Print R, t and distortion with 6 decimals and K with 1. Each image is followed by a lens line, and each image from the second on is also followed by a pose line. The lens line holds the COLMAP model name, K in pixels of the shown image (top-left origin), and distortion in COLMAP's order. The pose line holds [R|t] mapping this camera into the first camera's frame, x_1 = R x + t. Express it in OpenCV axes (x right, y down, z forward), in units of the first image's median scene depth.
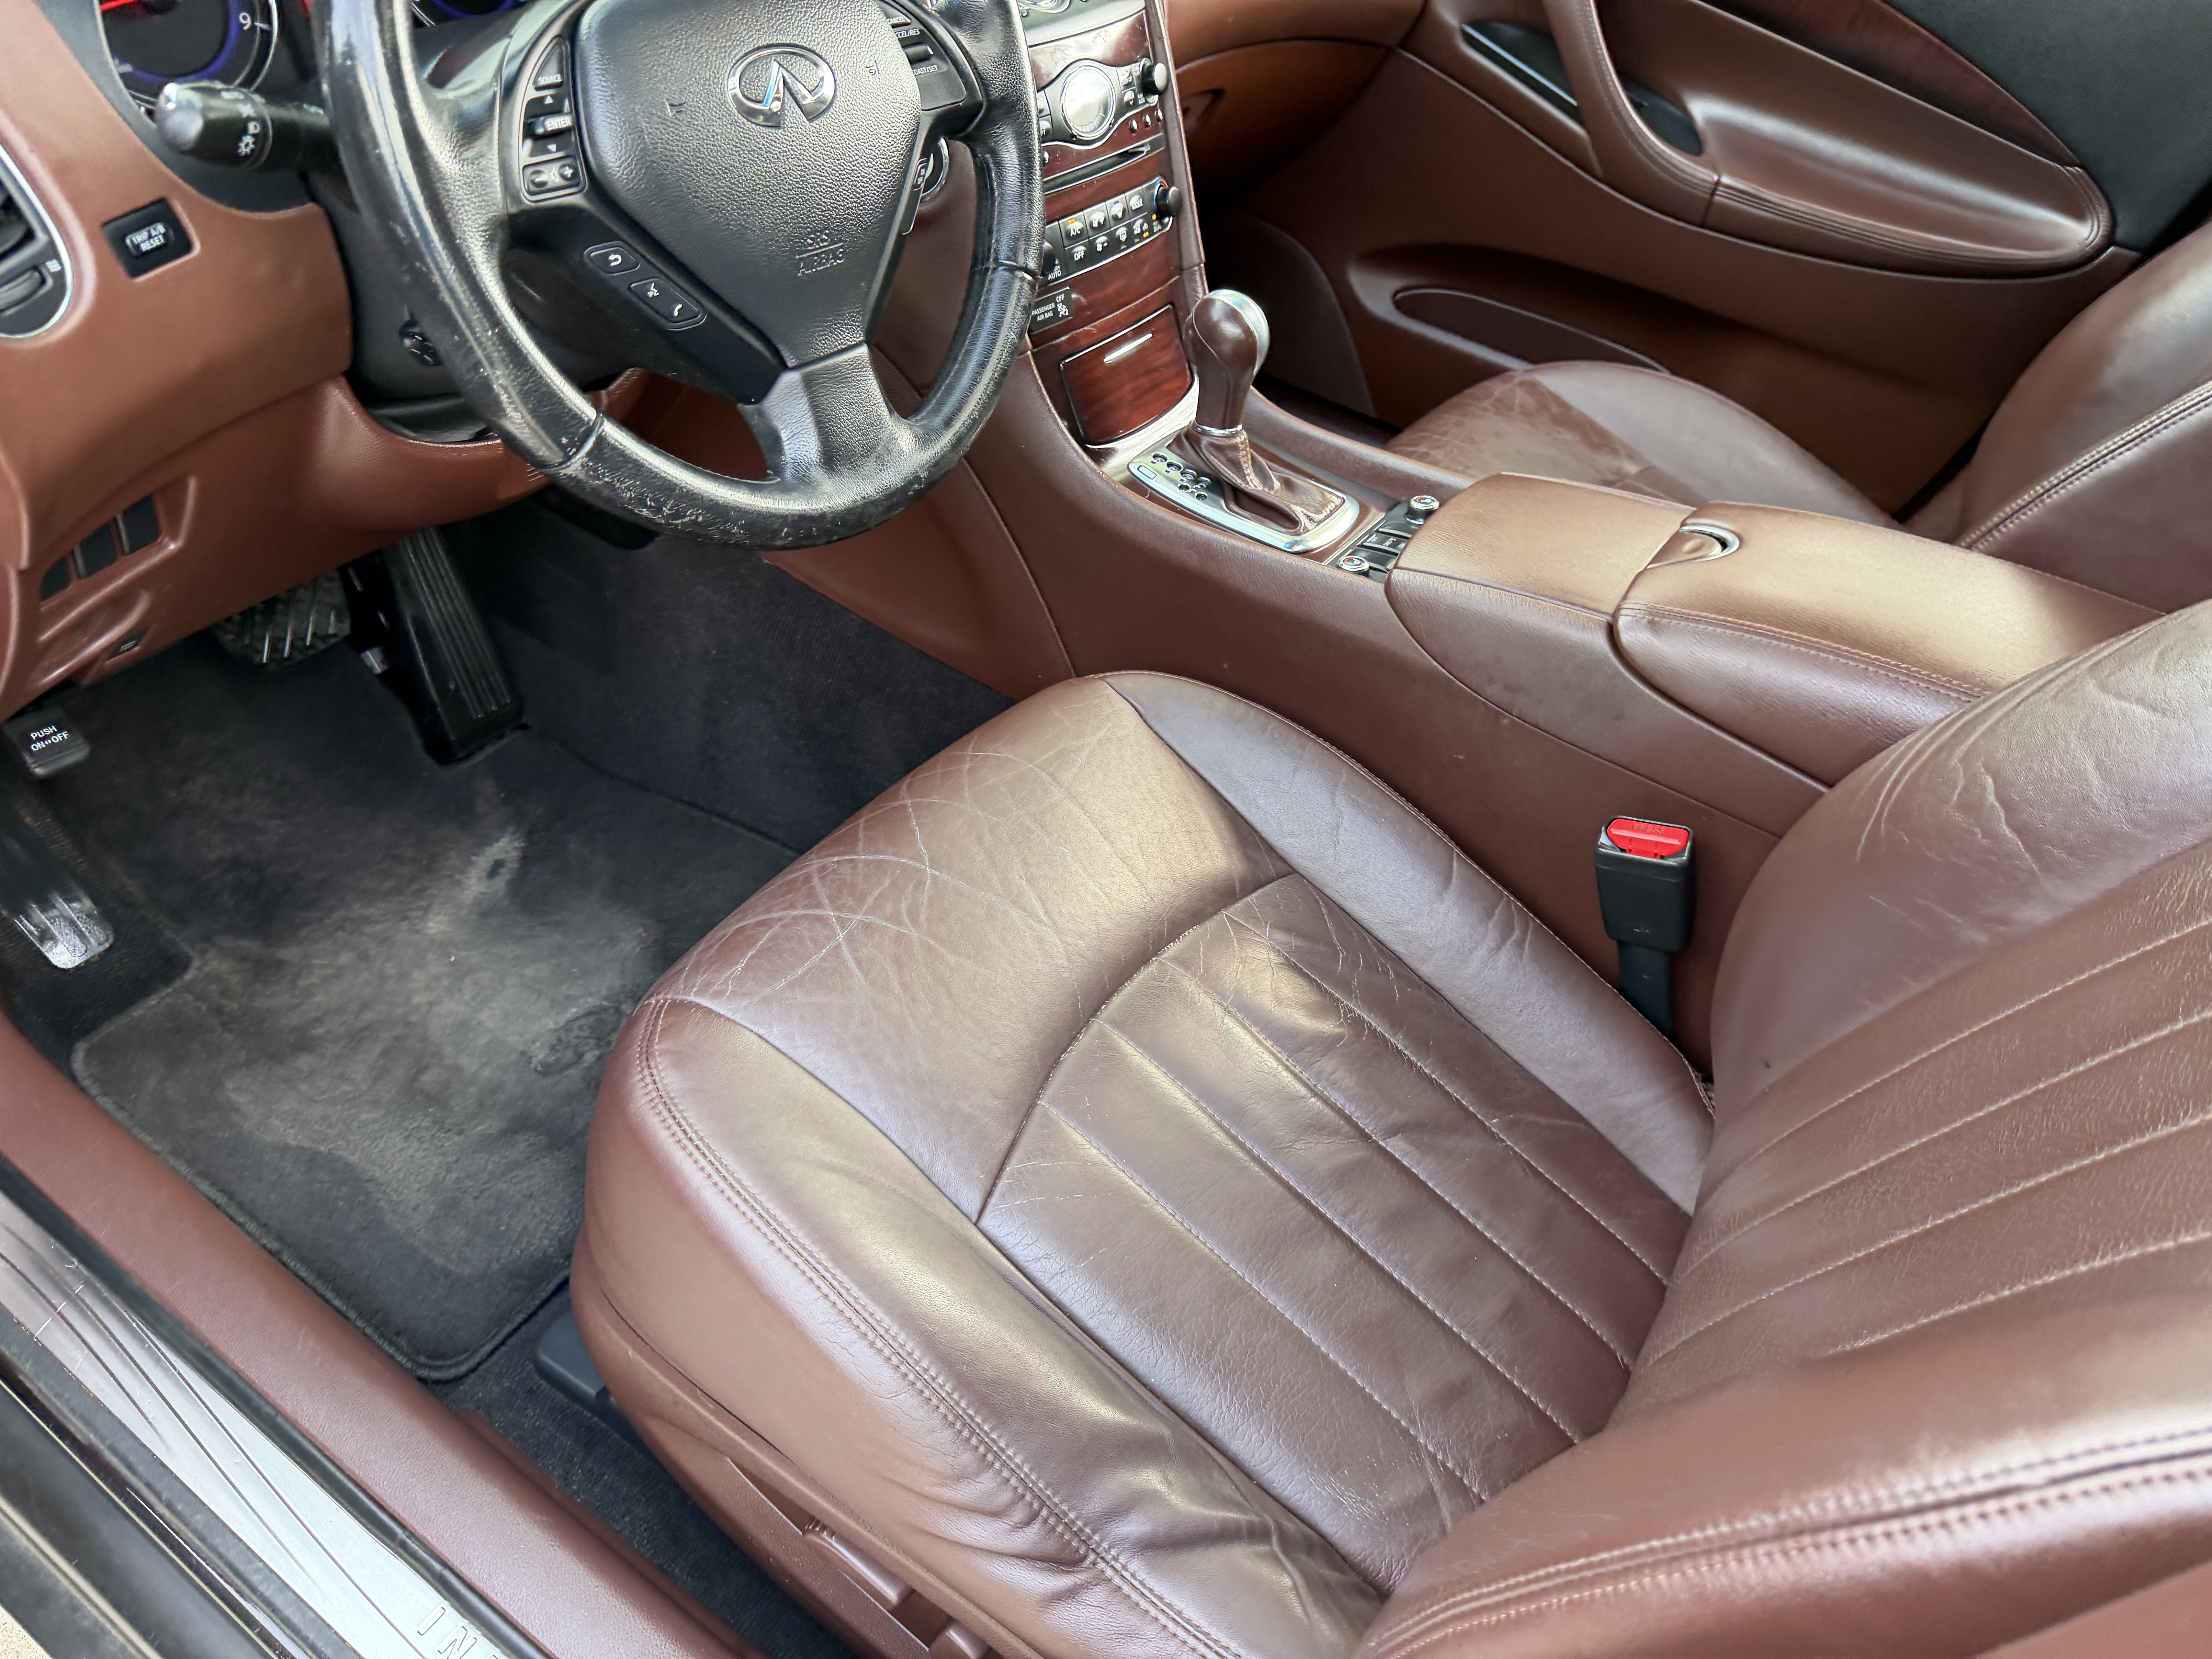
lens RADIAL K [[1582.7, 0, 1106.0], [0, 1582.7, 829.5], [0, 0, 1]] dist [0.122501, -0.202447]
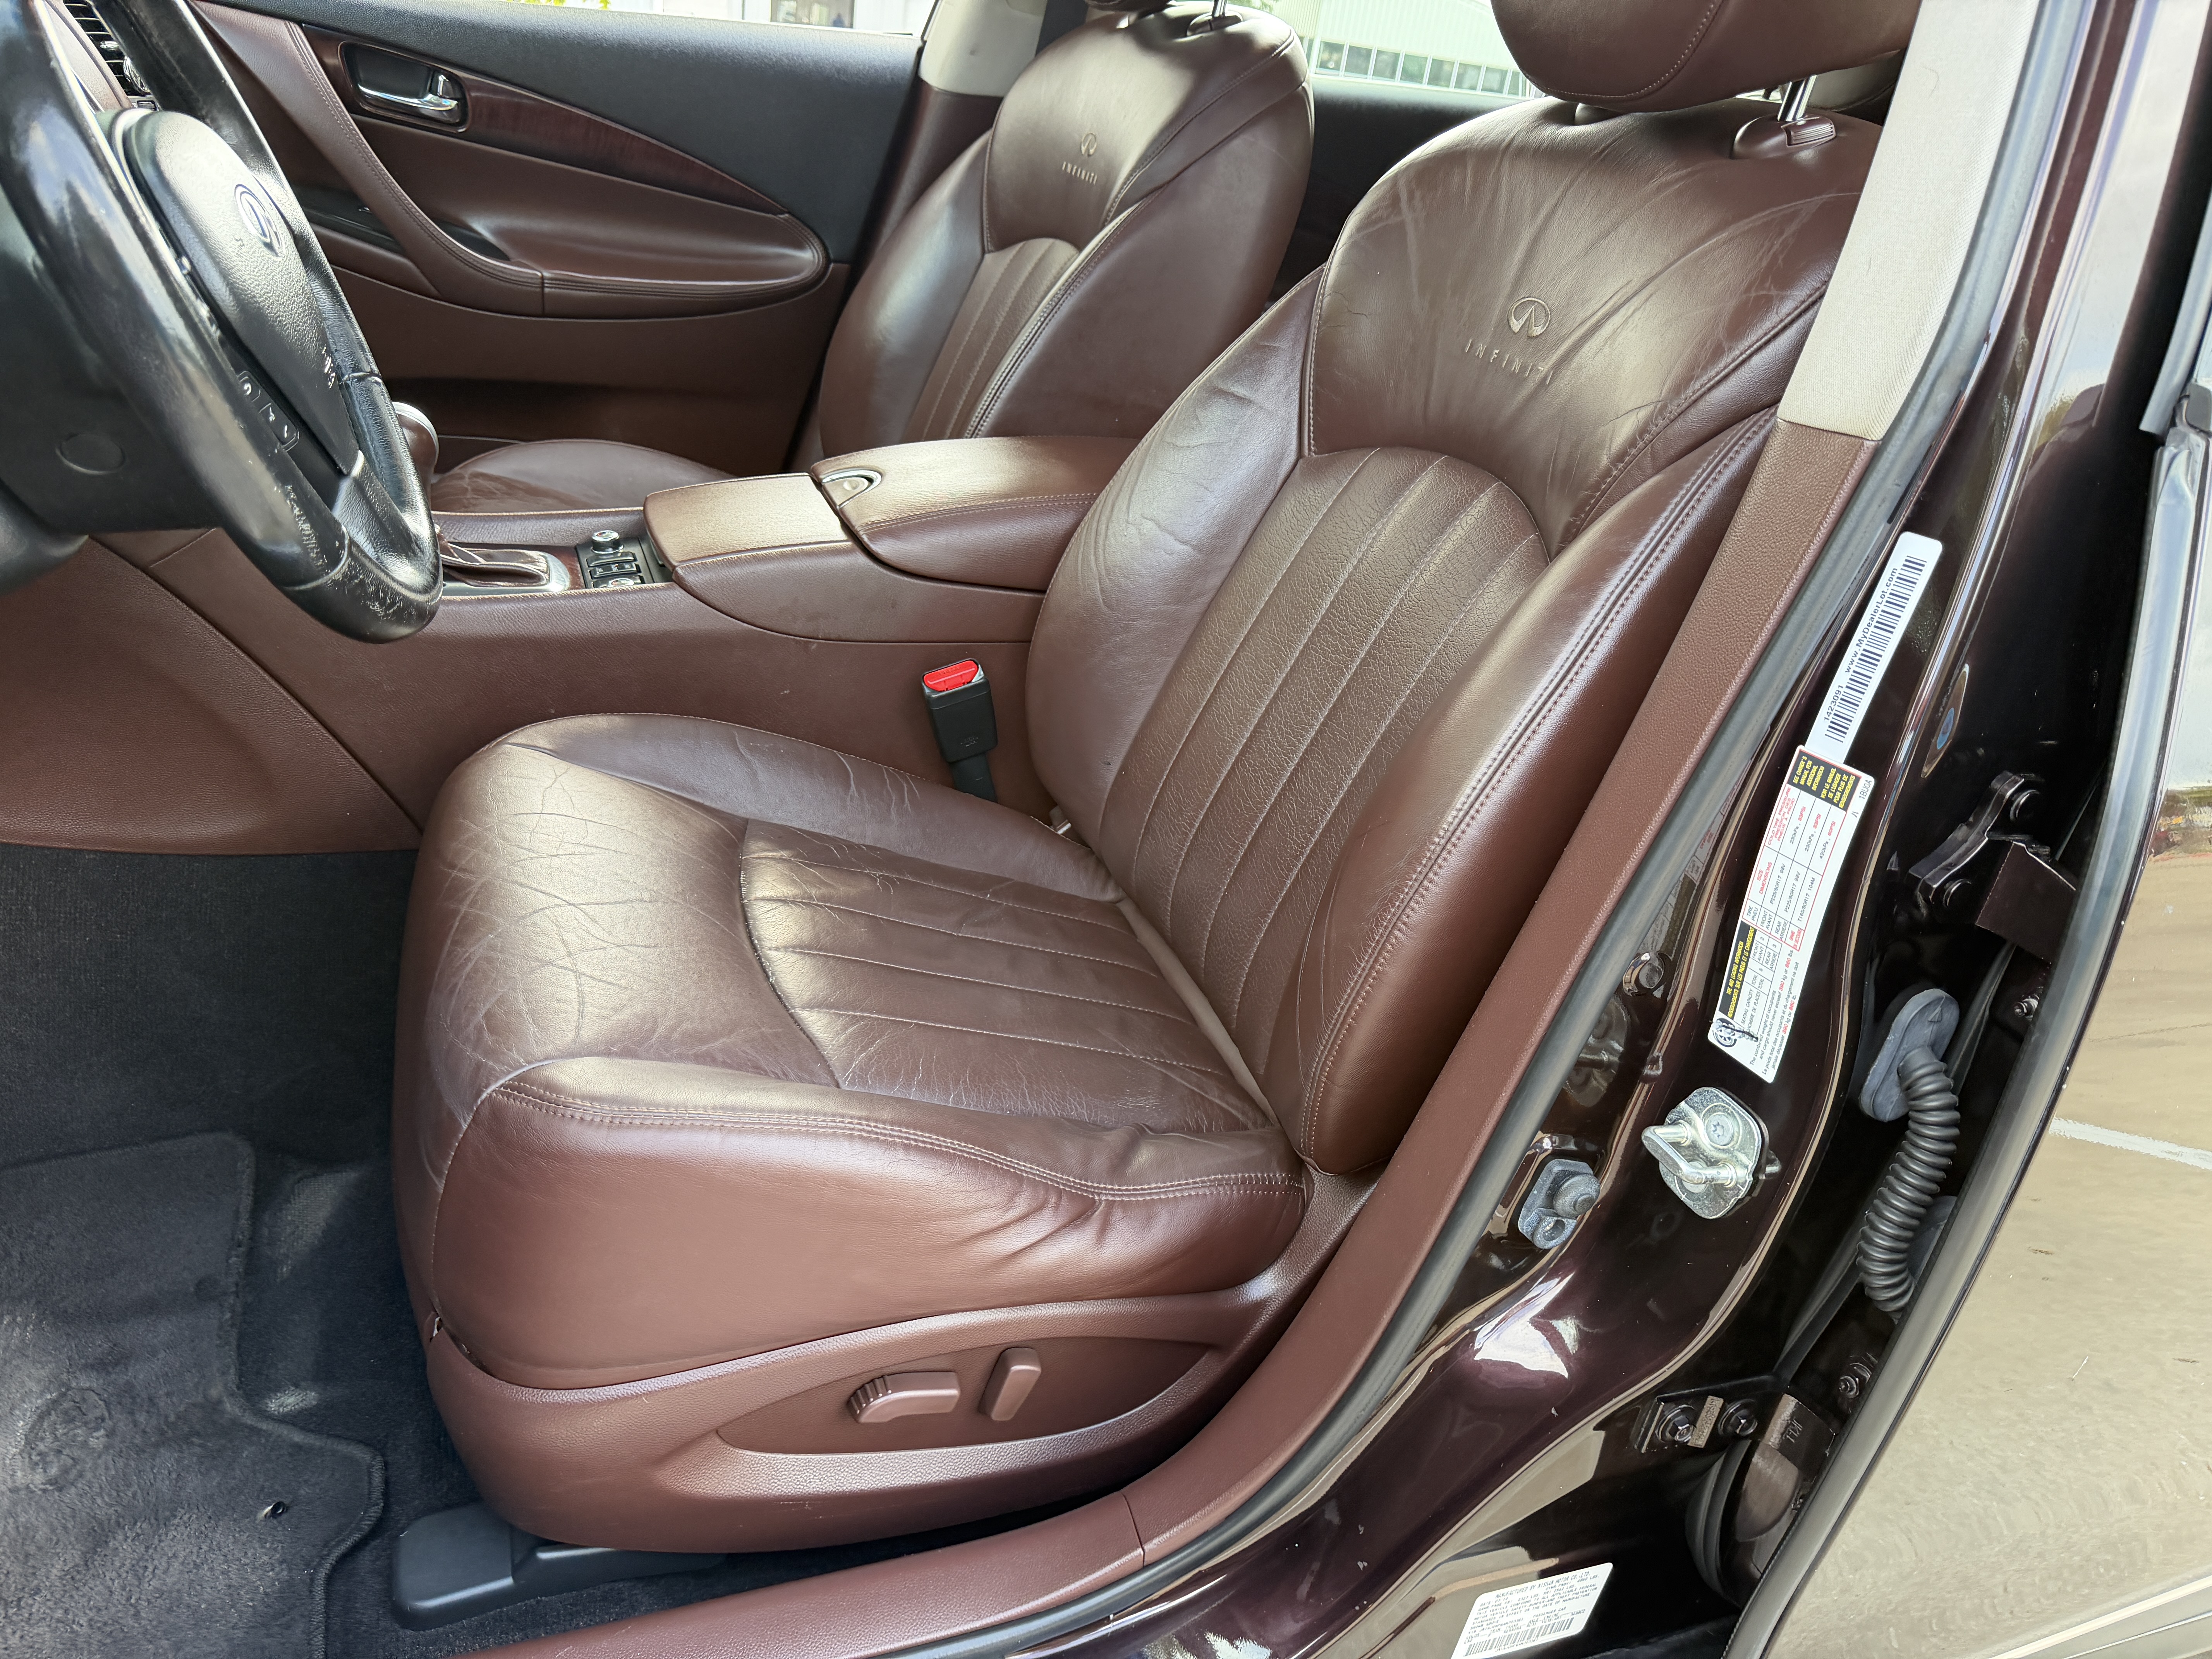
lens RADIAL K [[1581.2, 0, 1122.2], [0, 1581.2, 836.7], [0, 0, 1]] dist [0.111737, -0.161996]
pose [[0.570696, -0.413490, 0.709459, -0.582836], [0.477090, 0.870152, 0.123370, 0.026037], [-0.668350, 0.268069, 0.693864, -0.011953]]
